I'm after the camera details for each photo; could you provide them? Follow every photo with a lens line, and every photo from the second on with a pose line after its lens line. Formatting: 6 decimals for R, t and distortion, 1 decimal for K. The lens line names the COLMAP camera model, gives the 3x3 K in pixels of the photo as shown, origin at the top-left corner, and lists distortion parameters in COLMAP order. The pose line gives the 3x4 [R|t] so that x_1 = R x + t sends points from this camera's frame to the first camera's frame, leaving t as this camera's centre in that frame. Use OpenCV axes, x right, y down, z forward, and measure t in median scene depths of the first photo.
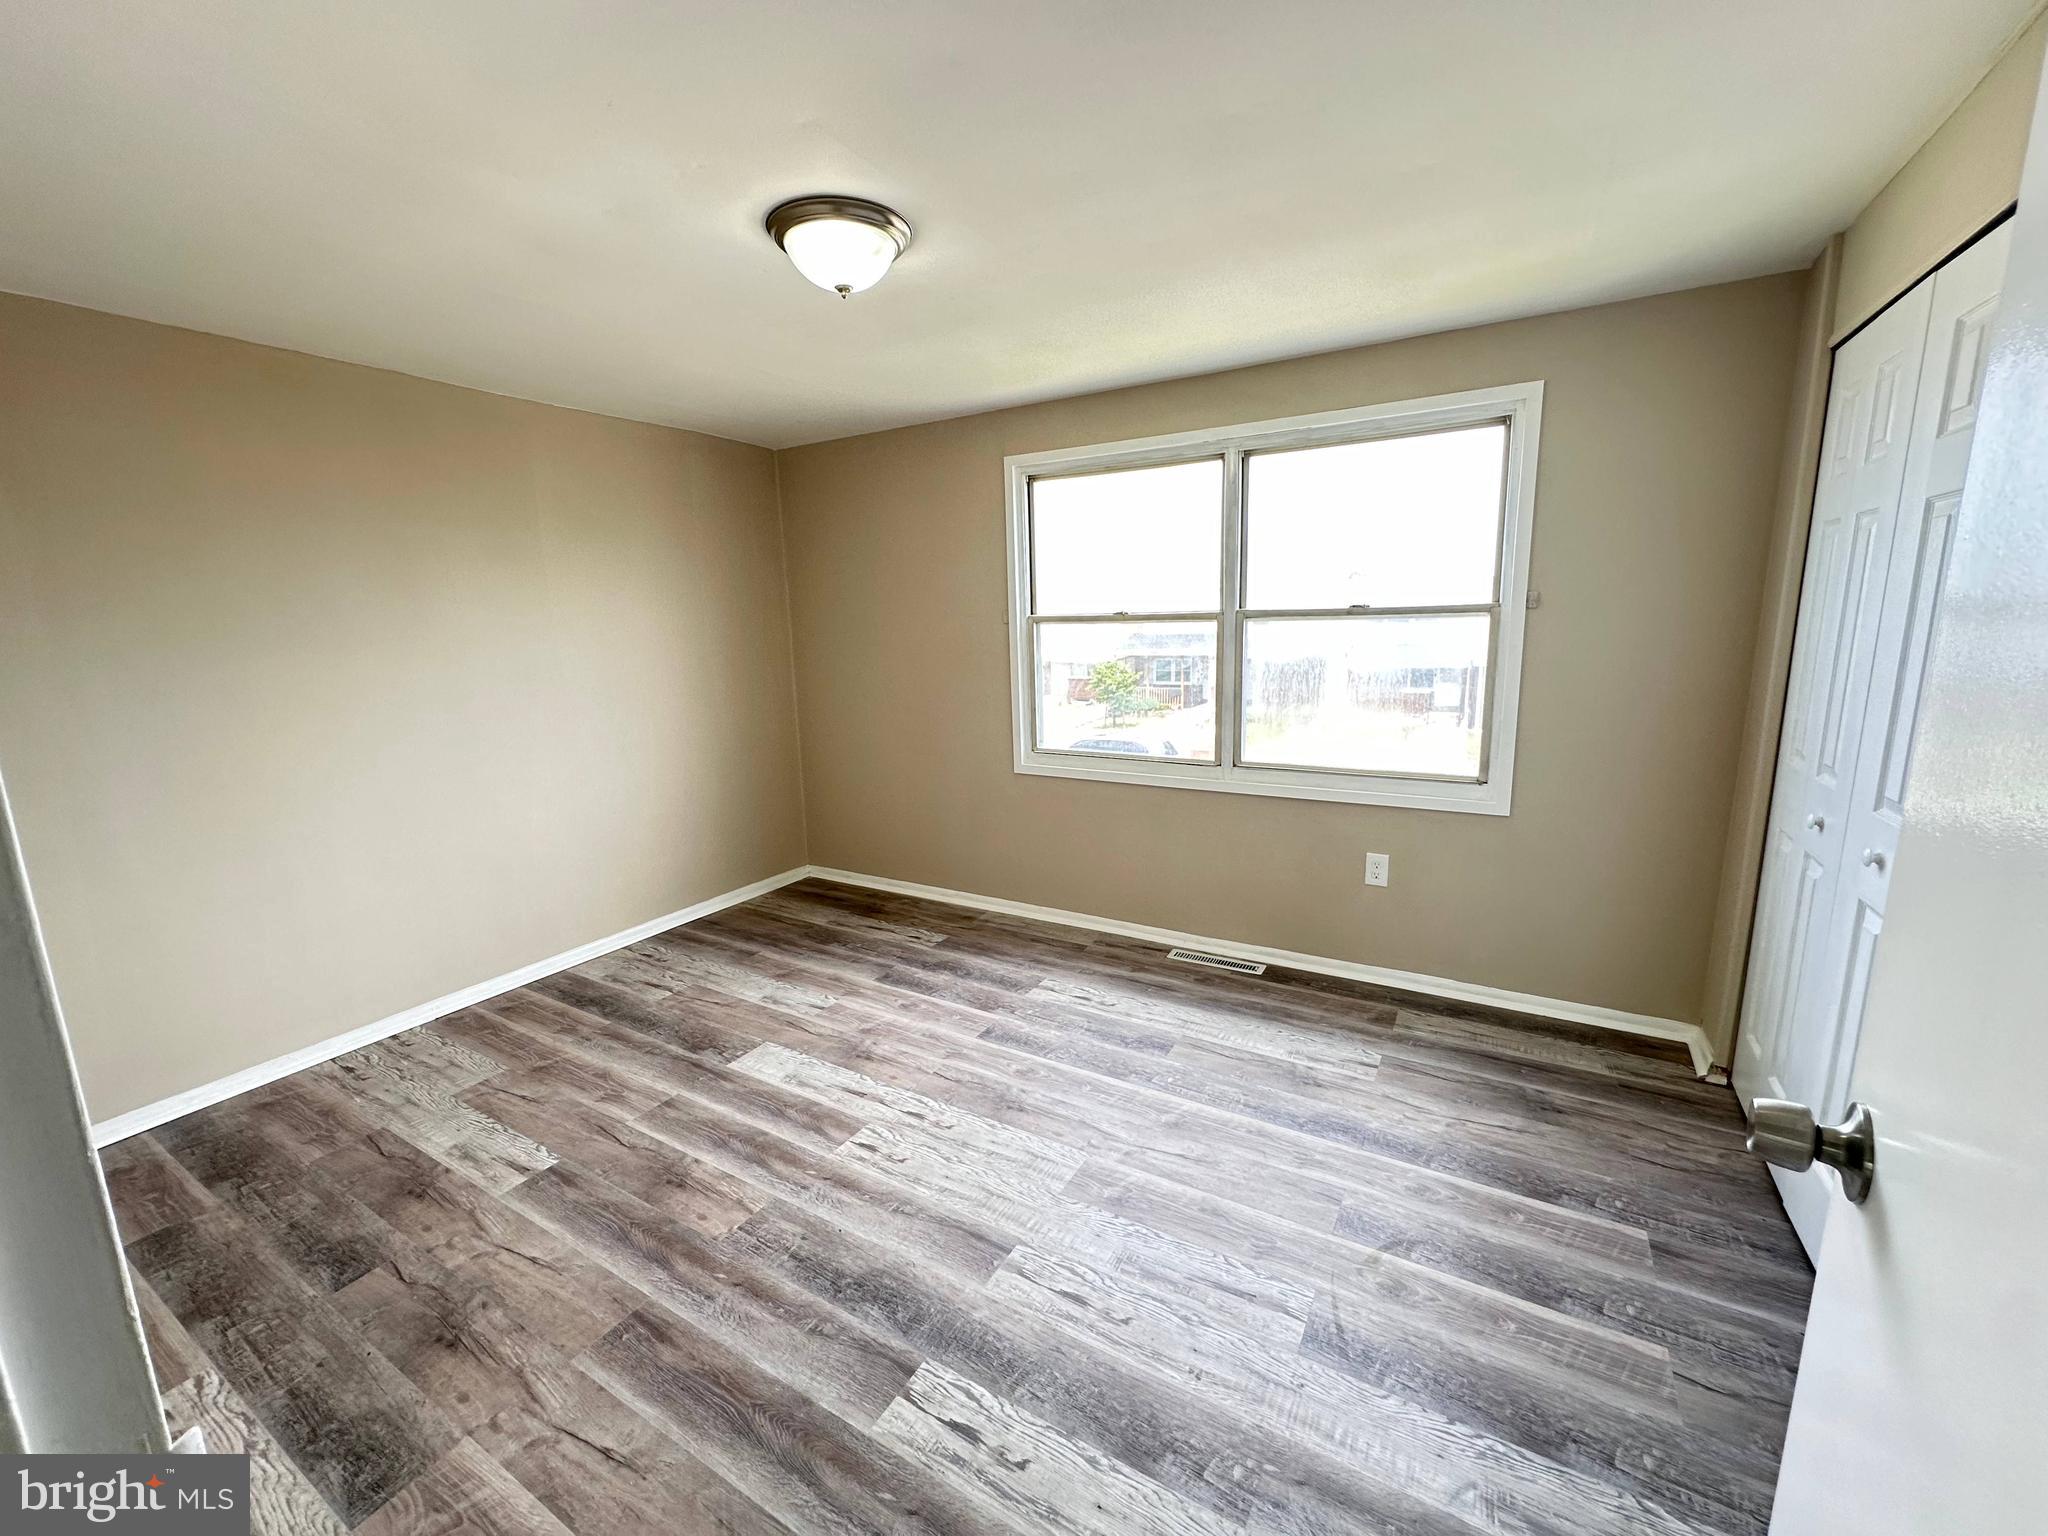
lens RADIAL K [[823.7, 0, 1024.0], [0, 823.7, 768.0], [0, 0, 1]] dist [-0.002372, 0.000828]
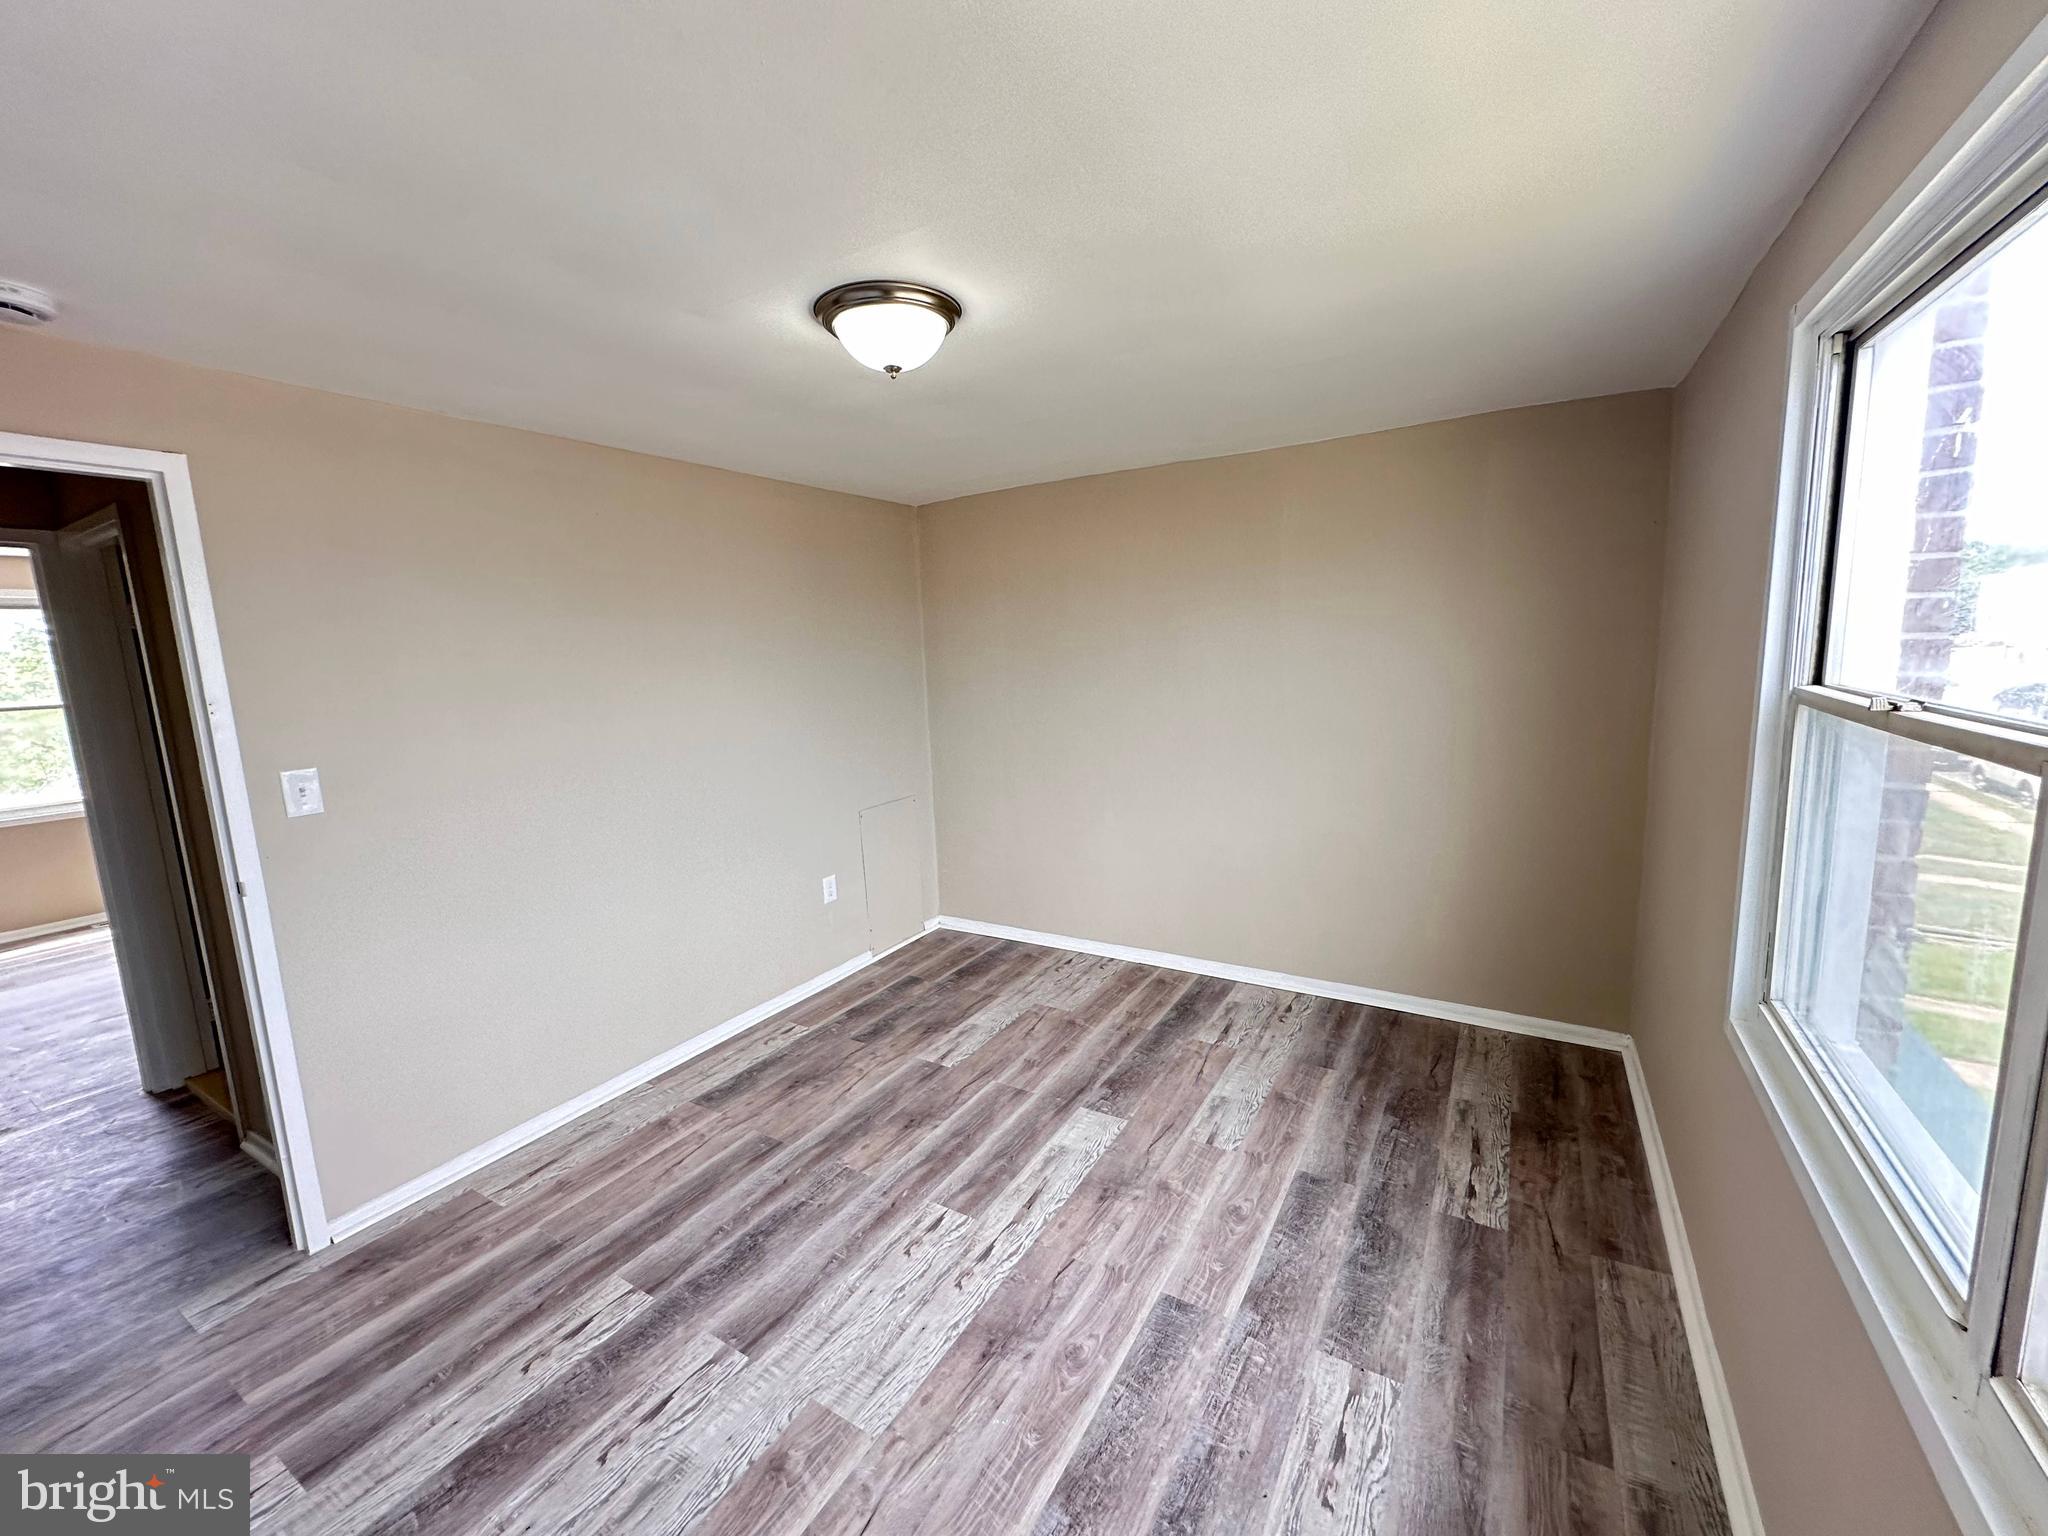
lens RADIAL K [[821.4, 0, 1024.0], [0, 821.4, 768.0], [0, 0, 1]] dist [-0.001468, 0.000246]
pose [[-0.010980, 0.175335, -0.984448, 0.686444], [-0.143682, 0.974014, 0.175079, -0.263950], [0.989563, 0.143369, 0.014498, 1.010712]]
